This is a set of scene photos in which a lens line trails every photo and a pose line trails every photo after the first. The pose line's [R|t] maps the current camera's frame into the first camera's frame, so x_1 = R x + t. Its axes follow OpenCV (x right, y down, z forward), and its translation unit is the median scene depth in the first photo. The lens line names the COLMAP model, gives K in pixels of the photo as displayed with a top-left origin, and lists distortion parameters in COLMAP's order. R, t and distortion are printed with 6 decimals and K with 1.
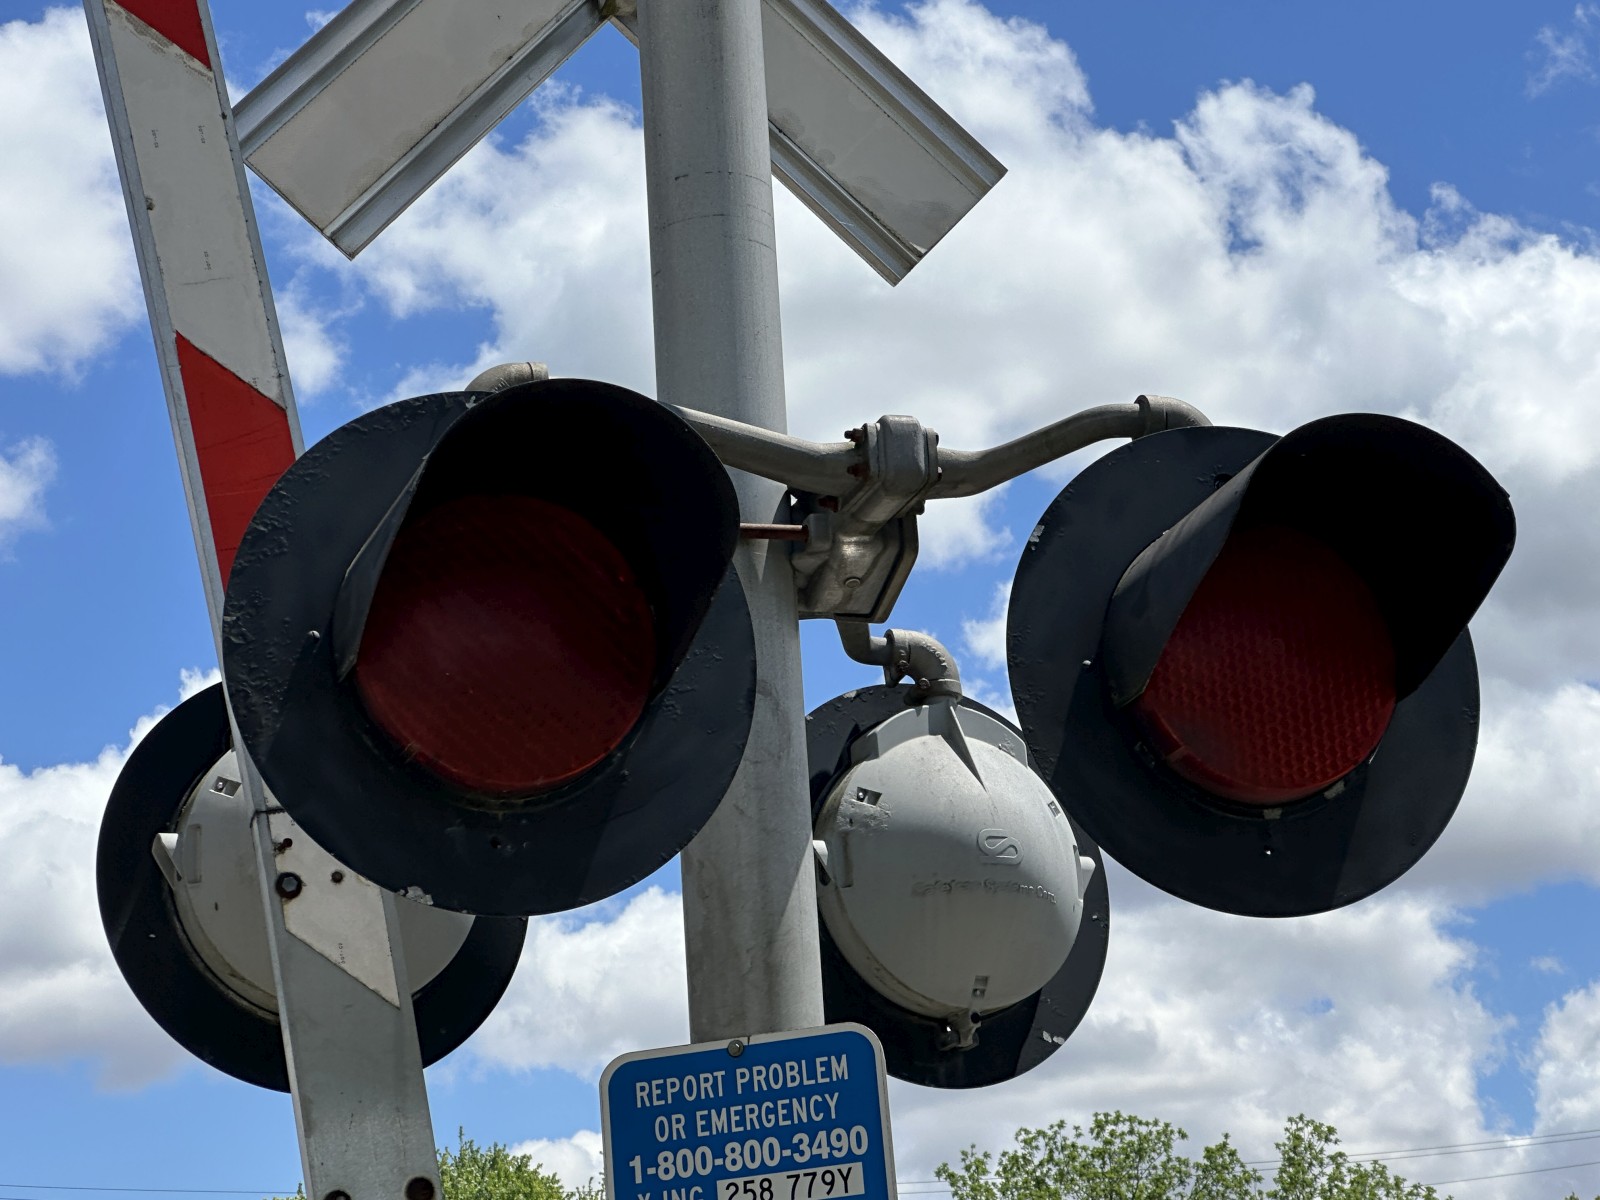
lens RADIAL K [[3685.5, 0, 805.5], [0, 3685.5, 600.7], [0, 0, 1]] dist [-0.457504, 15.728468]
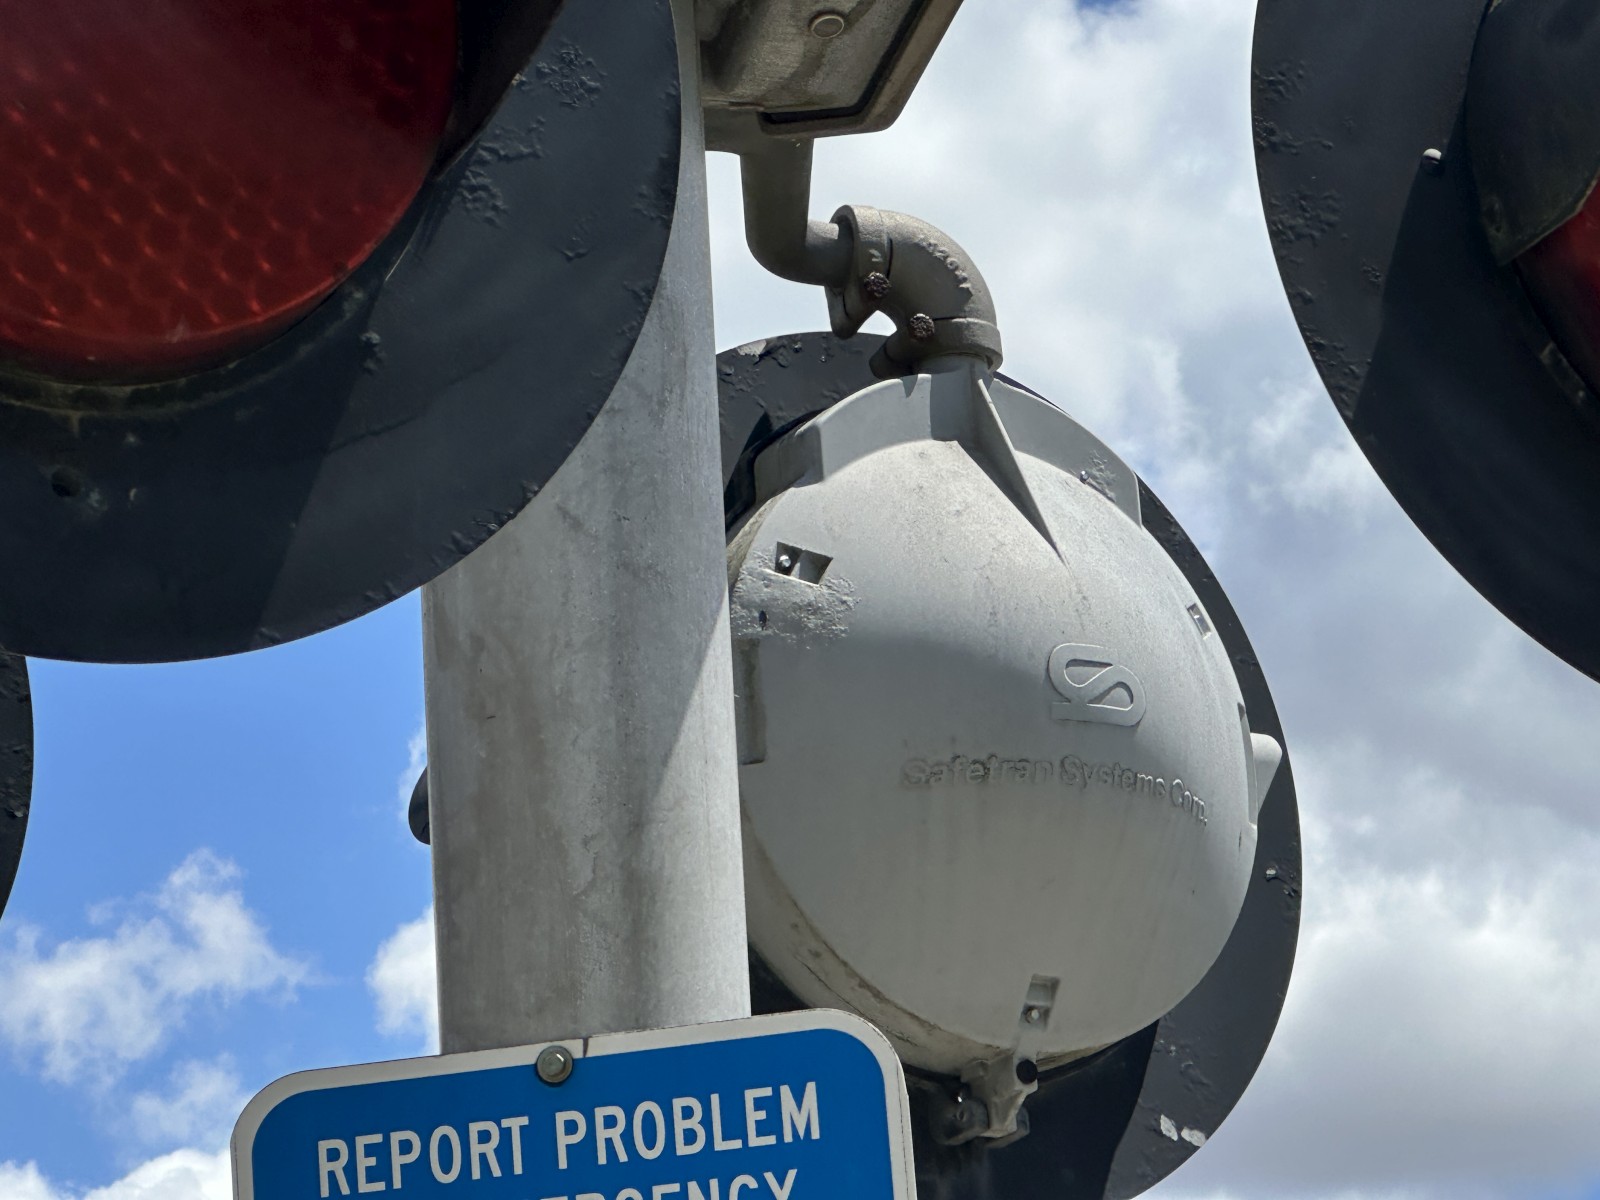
lens RADIAL K [[7113.0, 0, 801.0], [0, 7113.0, 600.2], [0, 0, 1]] dist [-0.414508, 12.226535]
pose [[0.997434, 0.029153, 0.065380, -0.046177], [-0.029694, 0.999532, 0.007311, 0.061005], [-0.065137, -0.009234, 0.997834, 0.173689]]
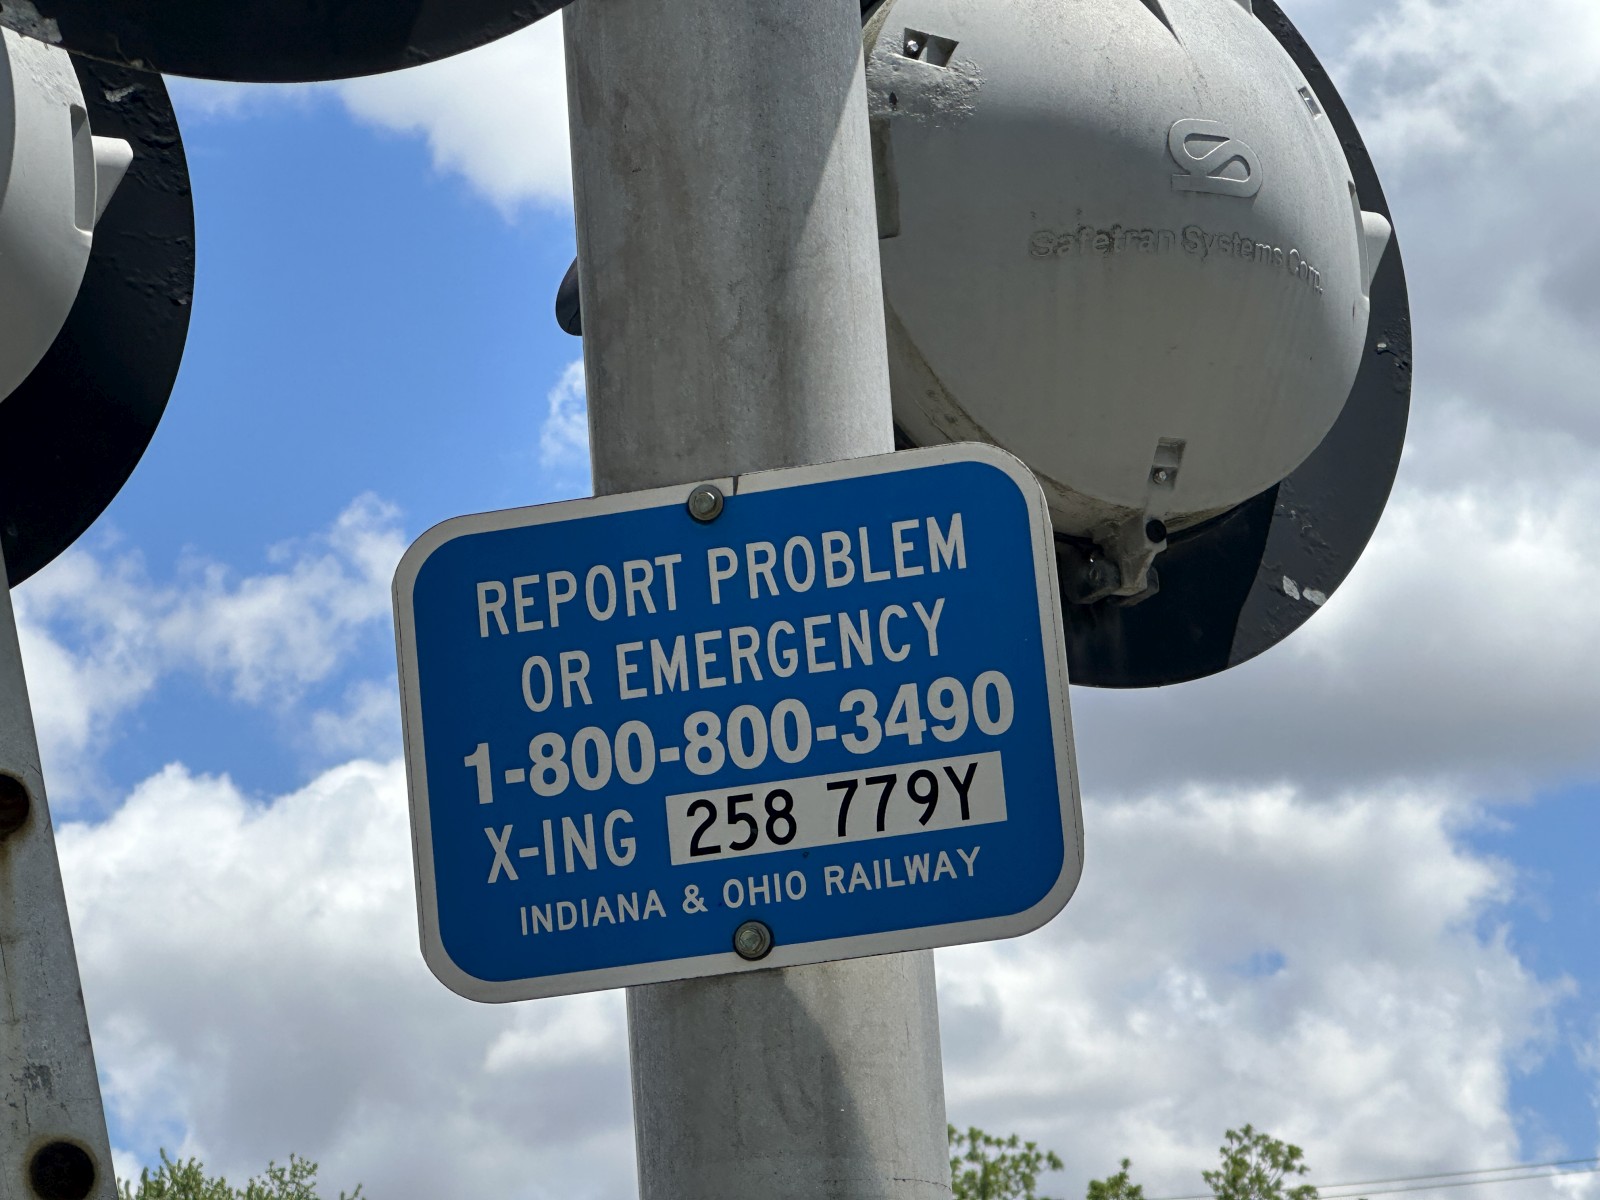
lens RADIAL K [[6454.1, 0, 799.8], [0, 6454.1, 601.0], [0, 0, 1]] dist [-1.008354, 42.560887]
pose [[0.998735, 0.004599, 0.050071, -0.046419], [-0.007841, 0.997870, 0.064762, 0.083794], [-0.049666, -0.065072, 0.996644, 0.232263]]
